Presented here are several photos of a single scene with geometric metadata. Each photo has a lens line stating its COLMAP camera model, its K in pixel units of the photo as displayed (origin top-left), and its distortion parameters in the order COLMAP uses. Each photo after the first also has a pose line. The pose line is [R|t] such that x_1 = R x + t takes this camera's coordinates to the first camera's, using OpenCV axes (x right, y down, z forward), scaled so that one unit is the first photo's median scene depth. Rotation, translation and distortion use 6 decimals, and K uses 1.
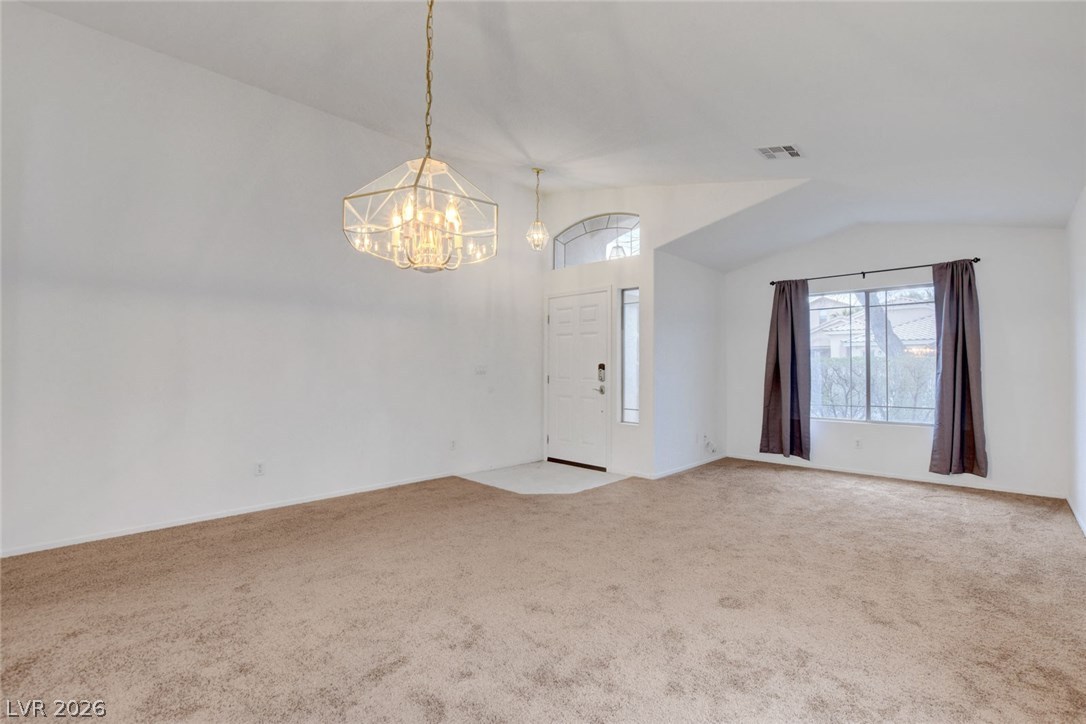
lens RADIAL K [[489.1, 0, 543.0], [0, 489.1, 362.0], [0, 0, 1]] dist [-0.025076, -0.000575]
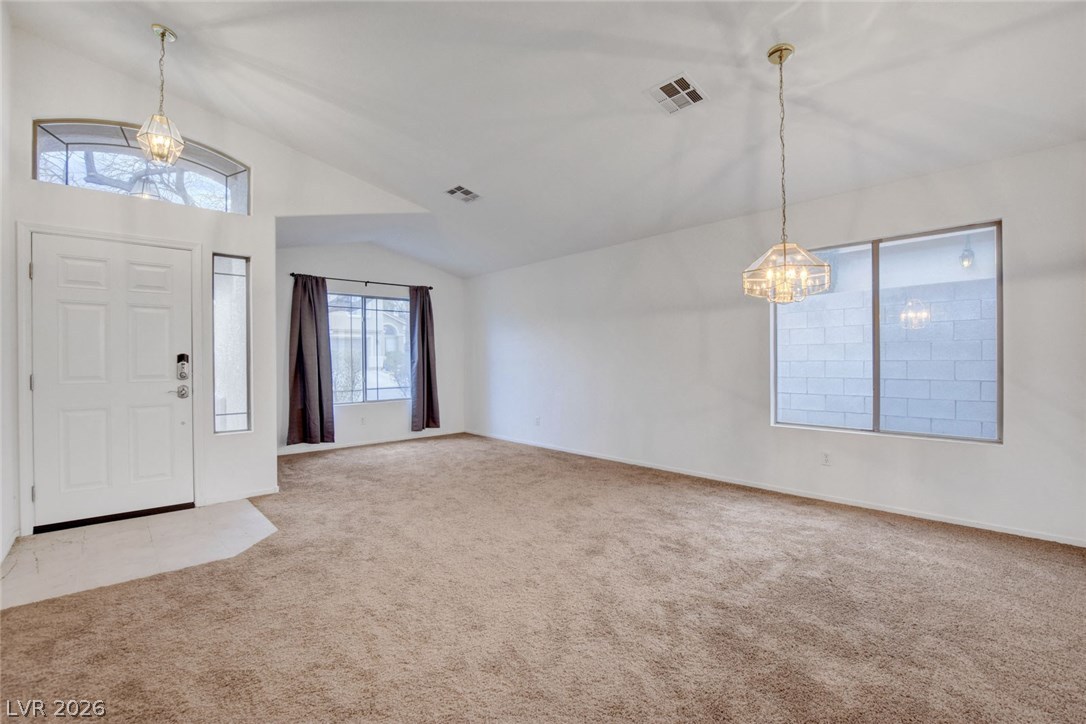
lens RADIAL K [[488.8, 0, 543.0], [0, 488.8, 362.0], [0, 0, 1]] dist [-0.026731, -0.000102]
pose [[0.049843, -0.009142, 0.998715, -0.558731], [-0.003628, 0.999950, 0.009334, 0.007052], [-0.998750, -0.004088, 0.049807, 0.485607]]
